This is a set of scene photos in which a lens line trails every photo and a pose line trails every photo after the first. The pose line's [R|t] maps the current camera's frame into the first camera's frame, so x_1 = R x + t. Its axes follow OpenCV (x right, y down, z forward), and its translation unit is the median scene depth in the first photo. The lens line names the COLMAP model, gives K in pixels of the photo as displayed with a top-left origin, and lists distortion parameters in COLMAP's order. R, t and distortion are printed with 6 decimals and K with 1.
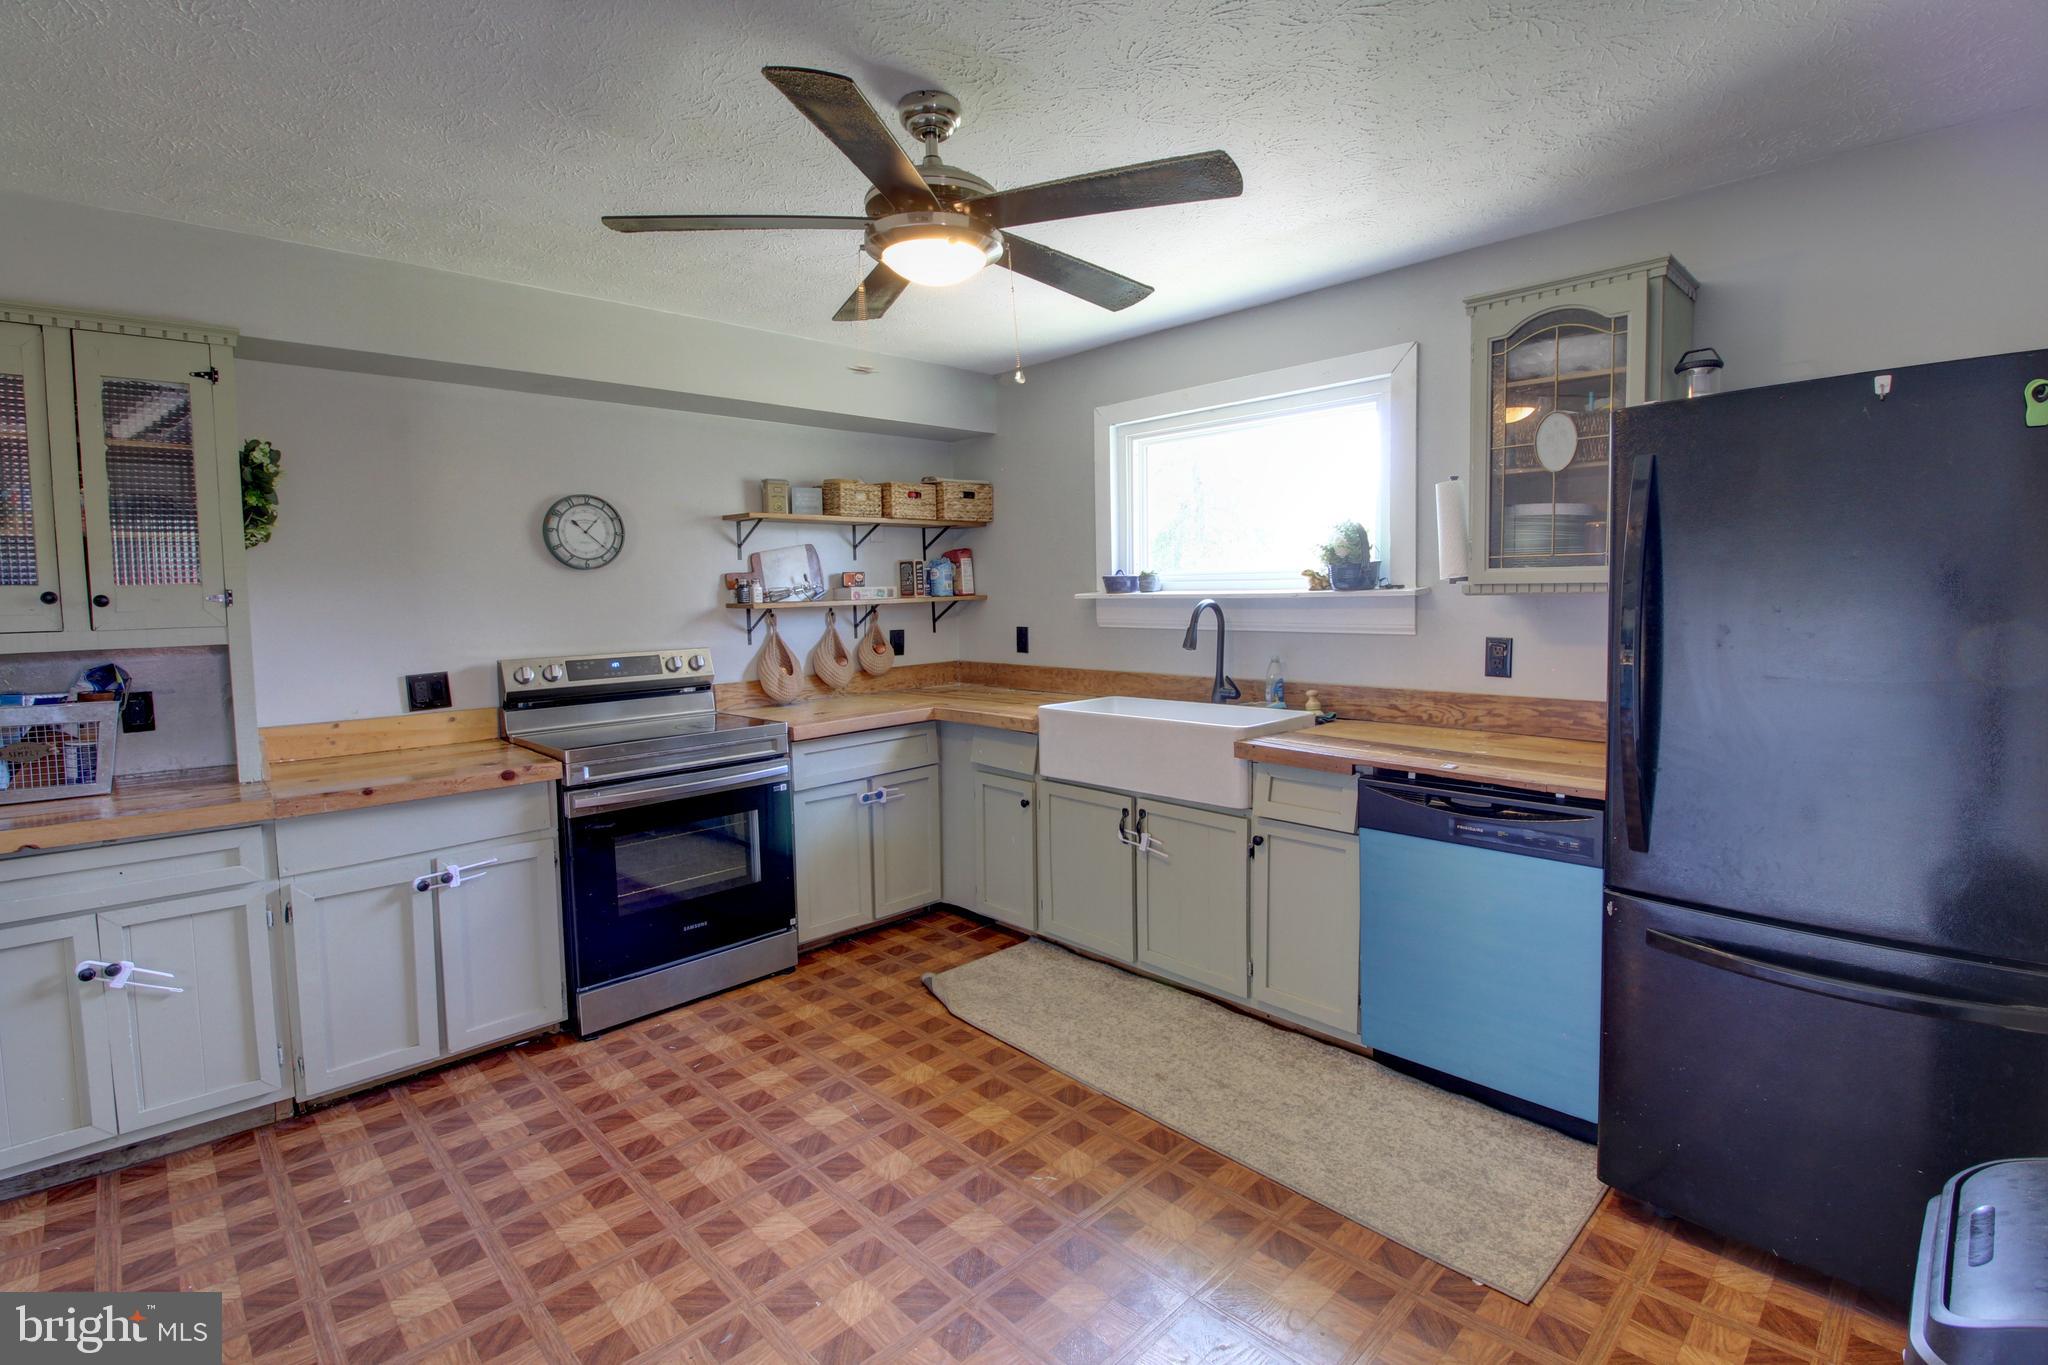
lens RADIAL K [[927.9, 0, 1004.8], [0, 927.9, 641.8], [0, 0, 1]] dist [0.000746, -0.013252]
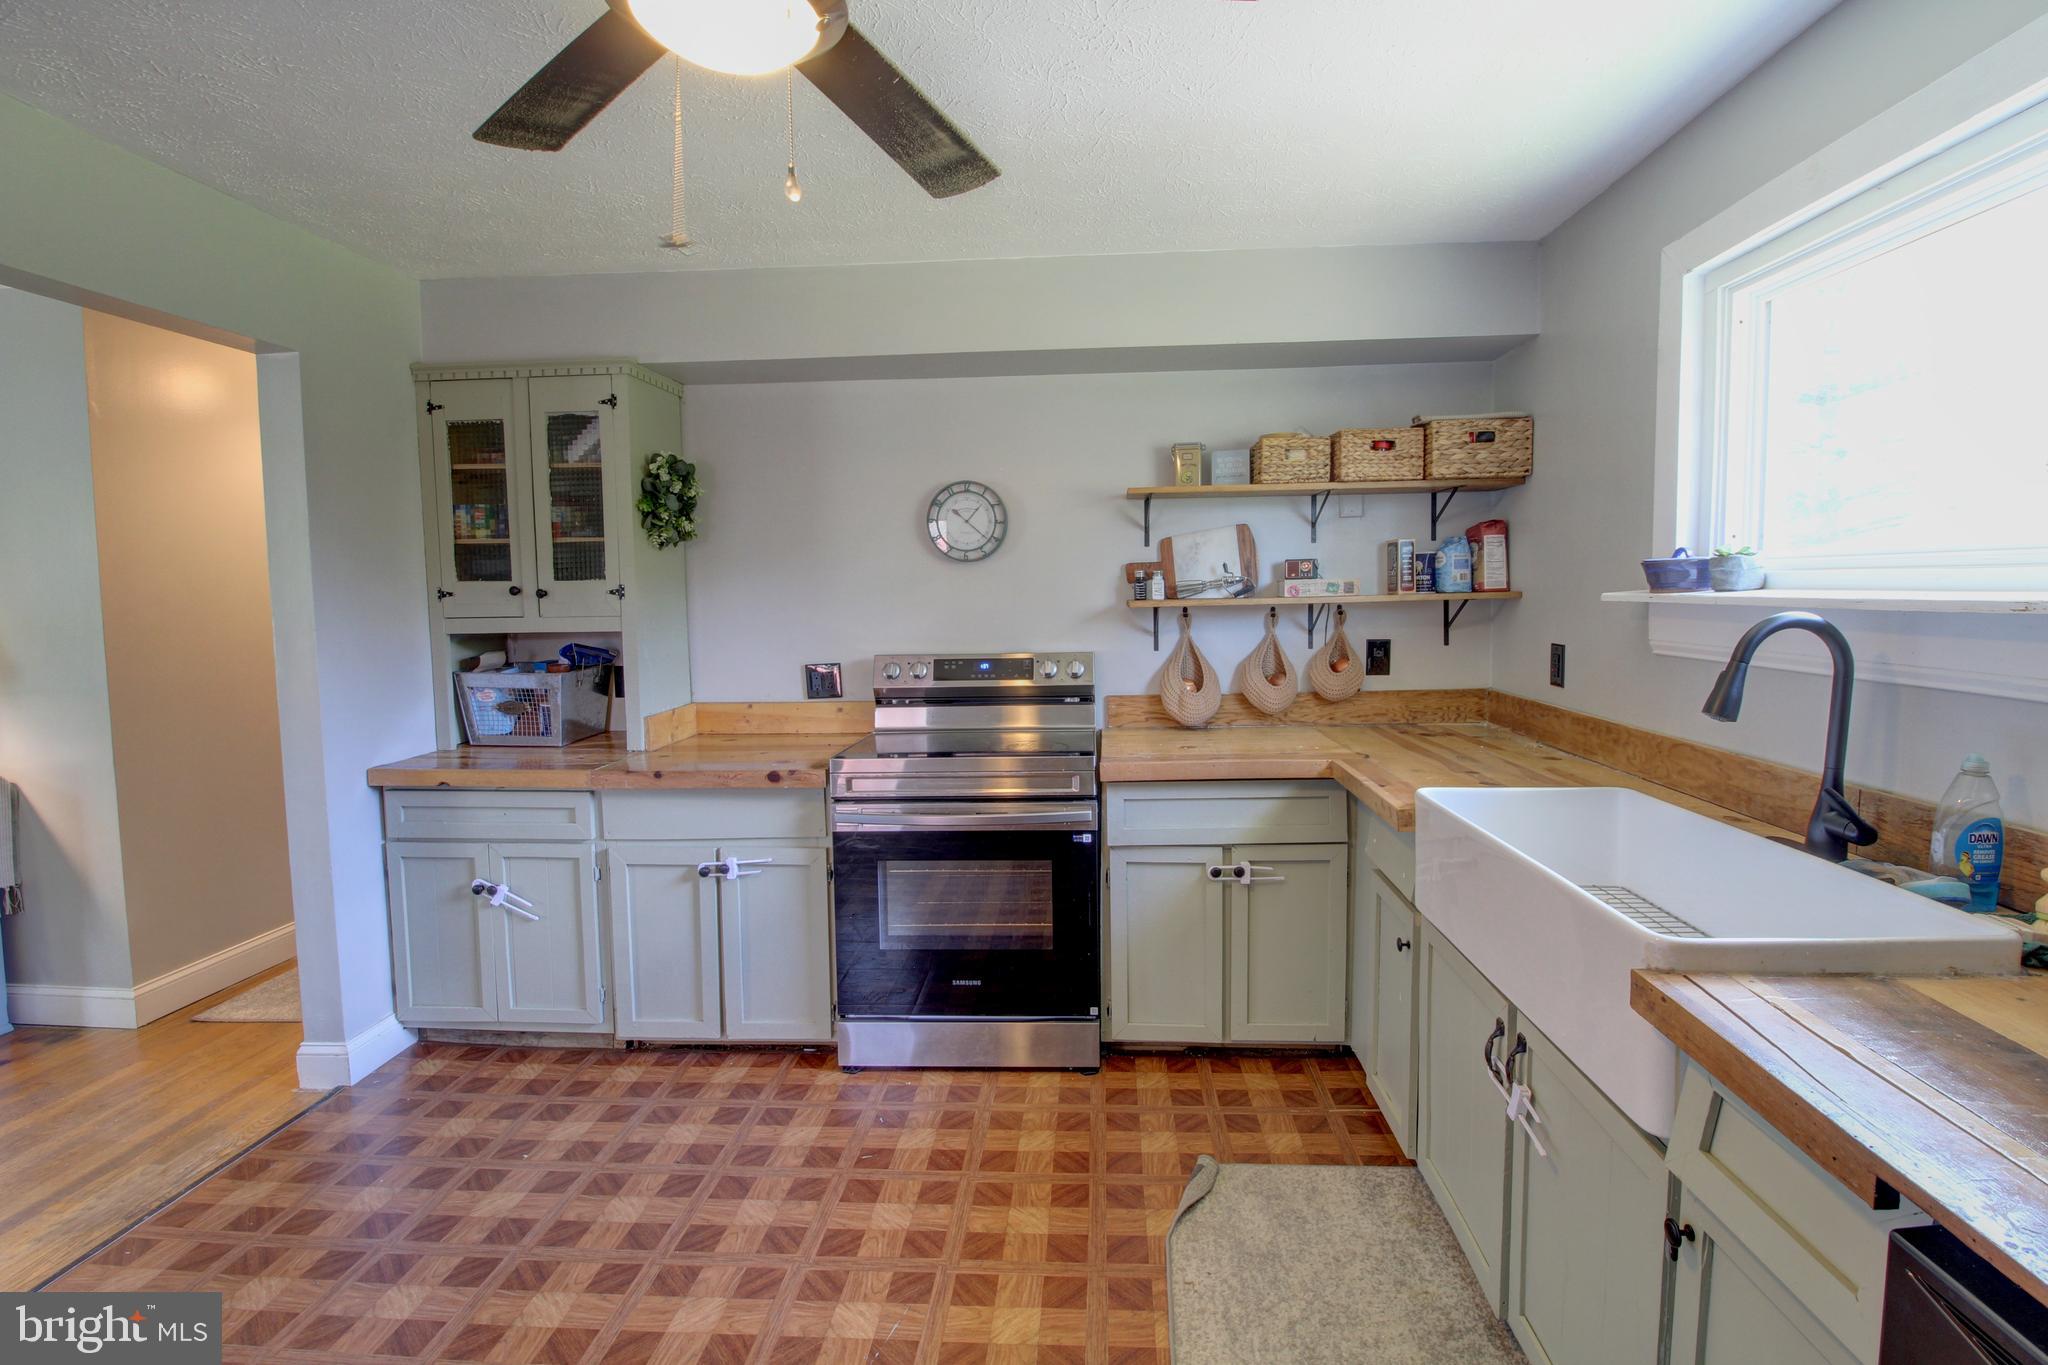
lens RADIAL K [[921.7, 0, 1049.5], [0, 921.7, 648.3], [0, 0, 1]] dist [0.001725, -0.012785]
pose [[0.697561, 0.053254, -0.714544, 0.283093], [-0.037700, 0.998581, 0.037619, -0.030673], [0.715533, 0.000697, 0.698578, 0.433745]]
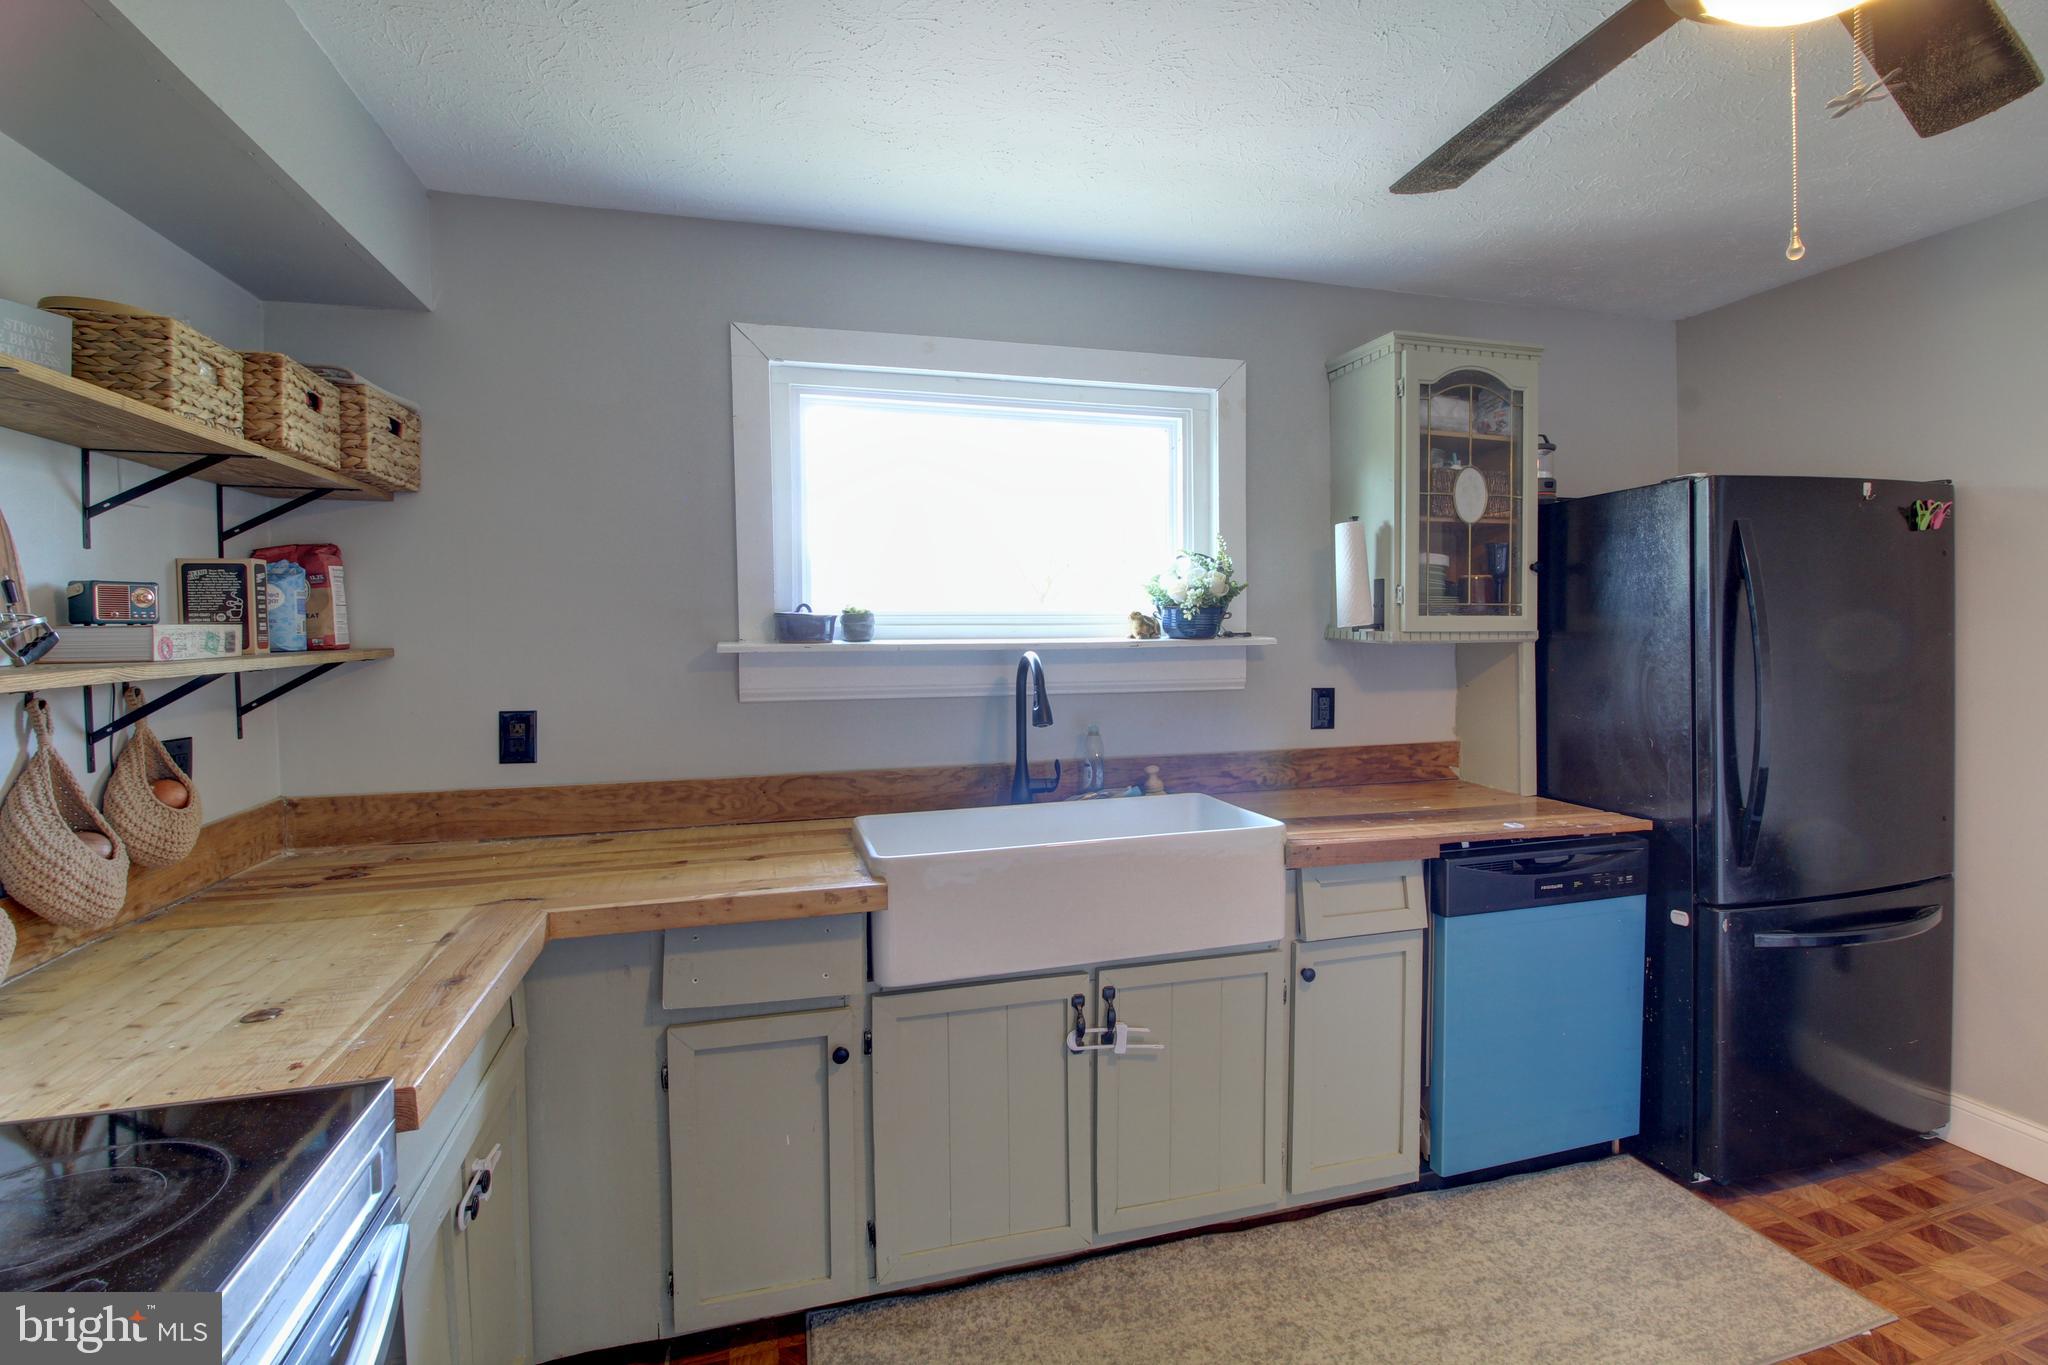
lens RADIAL K [[982.0, 0, 1038.9], [0, 982.0, 624.6], [0, 0, 1]] dist [0.002186, -0.016207]
pose [[0.444262, 0.018533, 0.895705, -0.424168], [0.050006, 0.997714, -0.045445, -0.031604], [-0.894500, 0.064980, 0.442320, 0.665356]]
